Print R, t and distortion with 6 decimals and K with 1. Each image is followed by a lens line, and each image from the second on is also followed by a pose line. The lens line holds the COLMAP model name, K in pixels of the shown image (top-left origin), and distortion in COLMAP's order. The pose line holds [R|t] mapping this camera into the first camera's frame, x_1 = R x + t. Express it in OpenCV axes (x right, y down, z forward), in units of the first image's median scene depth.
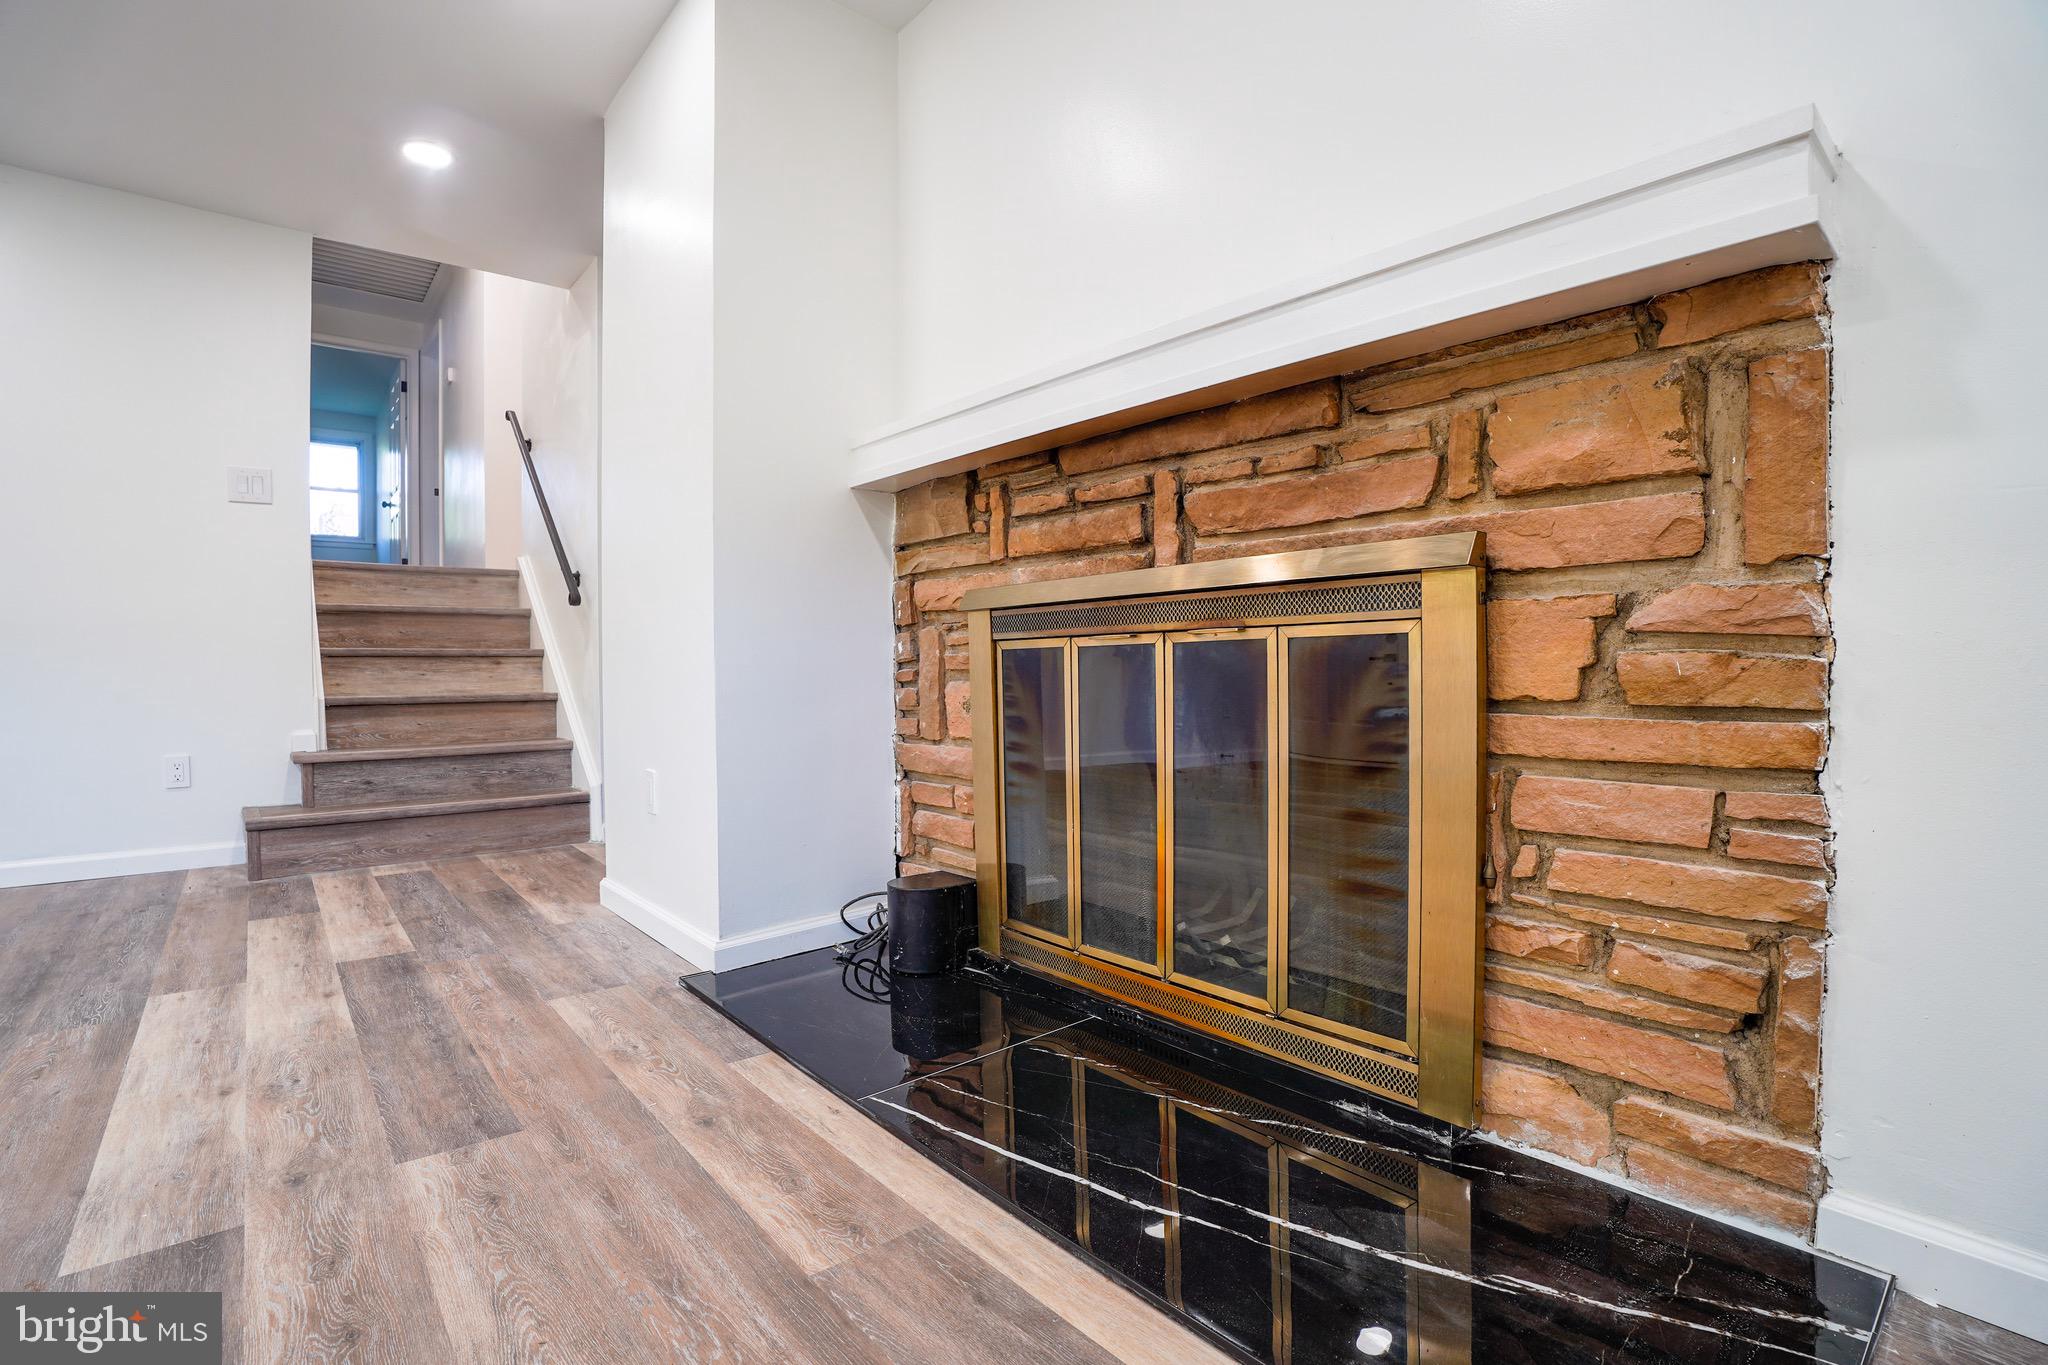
lens RADIAL K [[943.8, 0, 1008.0], [0, 943.8, 675.1], [0, 0, 1]] dist [-0.069838, 0.017626]
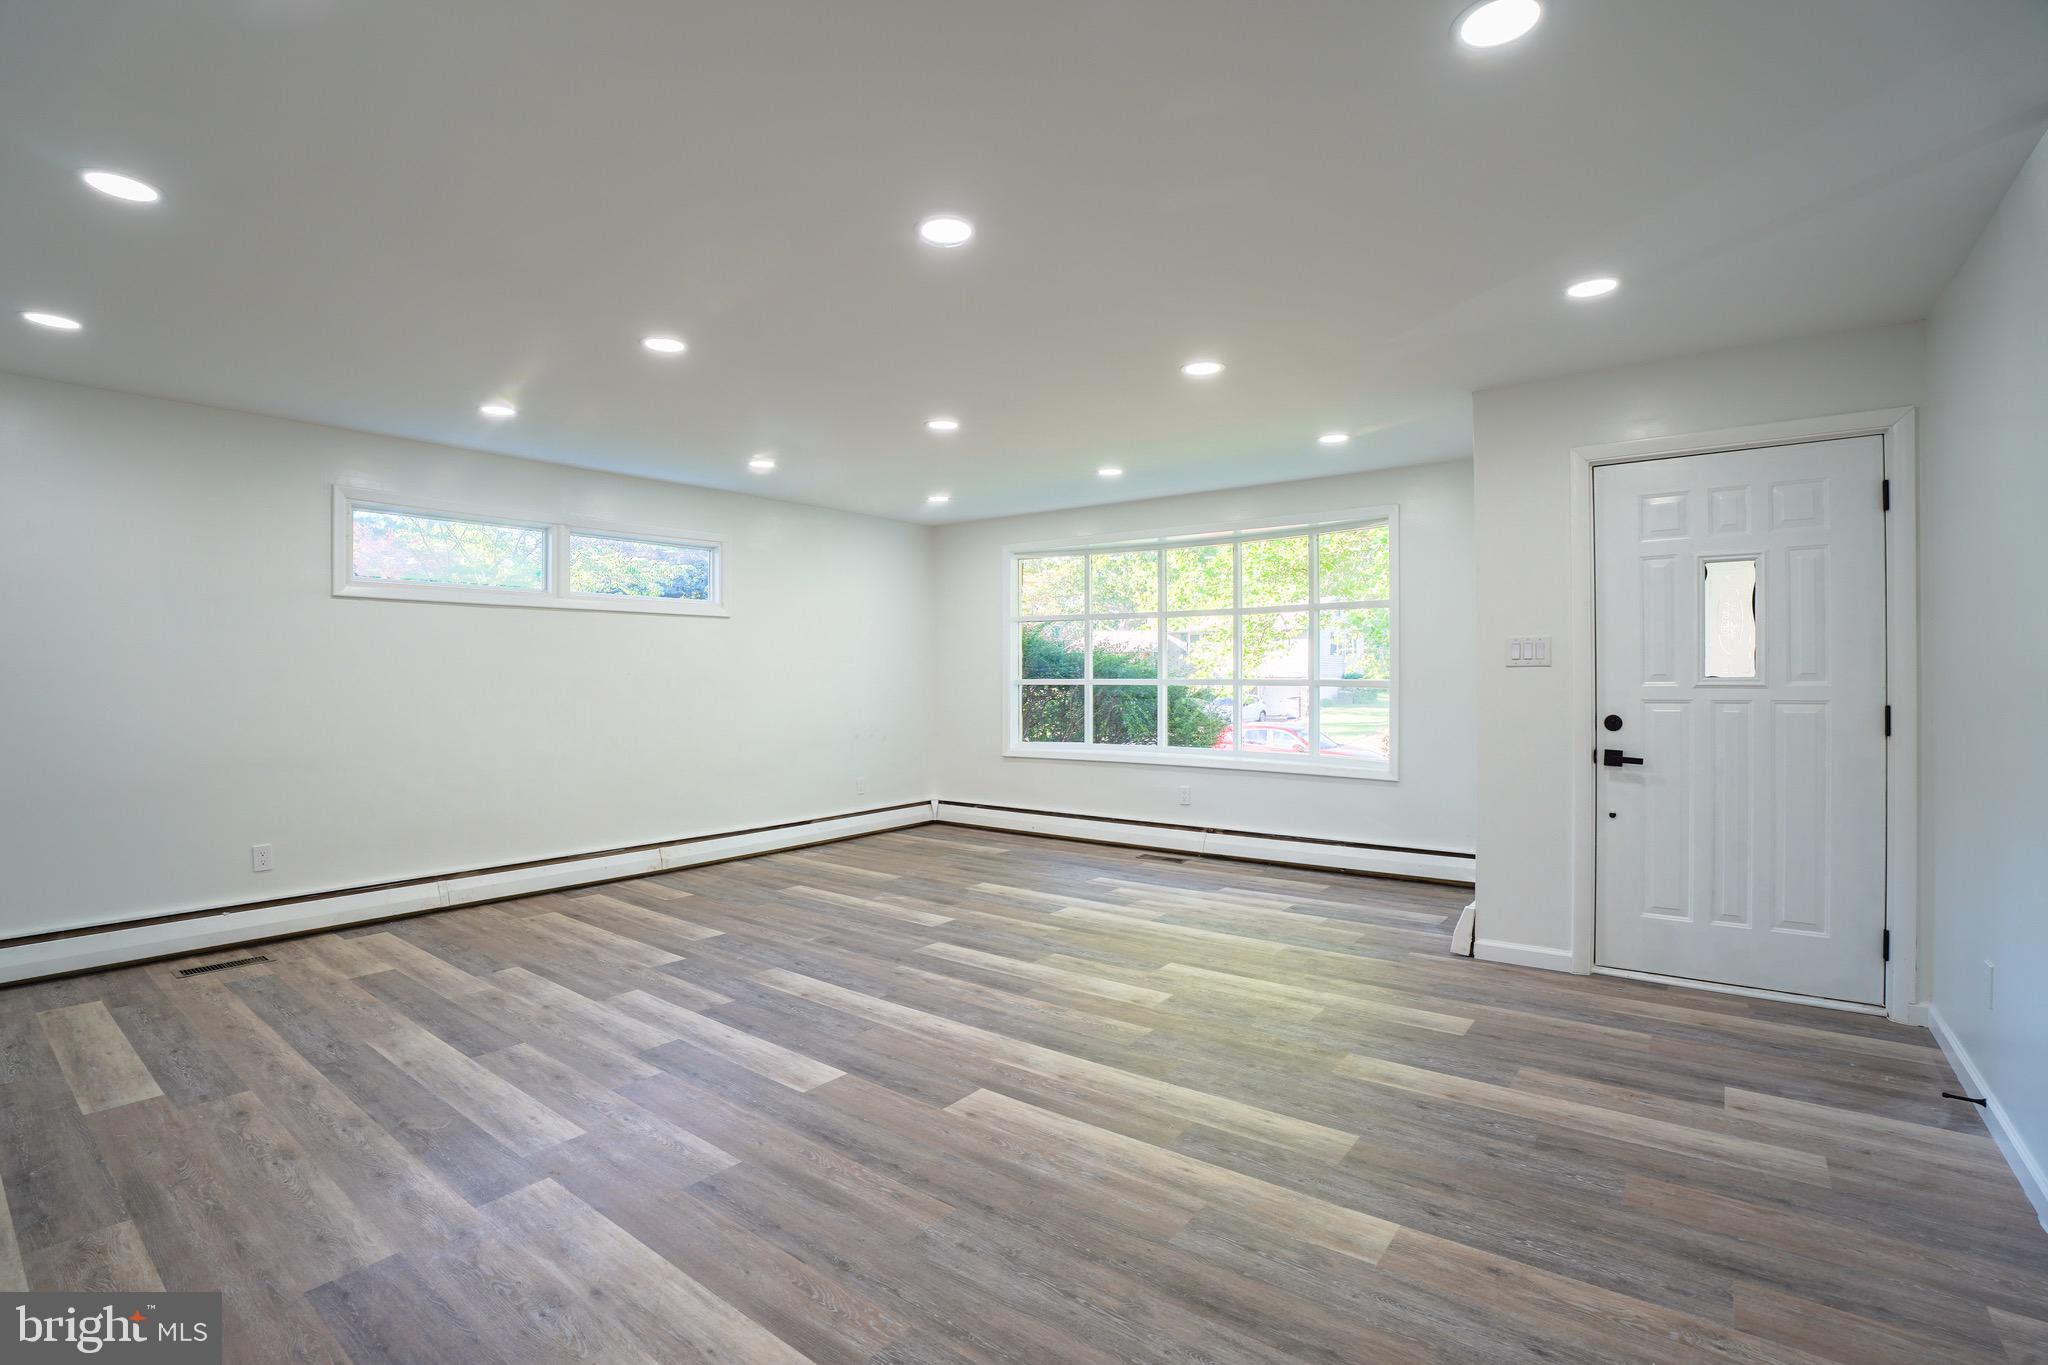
lens RADIAL K [[943.8, 0, 1014.4], [0, 943.8, 687.5], [0, 0, 1]] dist [-0.069838, 0.017626]
pose [[-0.976803, 0.015970, -0.213542, -1.261235], [0.010340, 0.999570, 0.027455, -0.375795], [0.213888, 0.024610, -0.976548, 2.434367]]
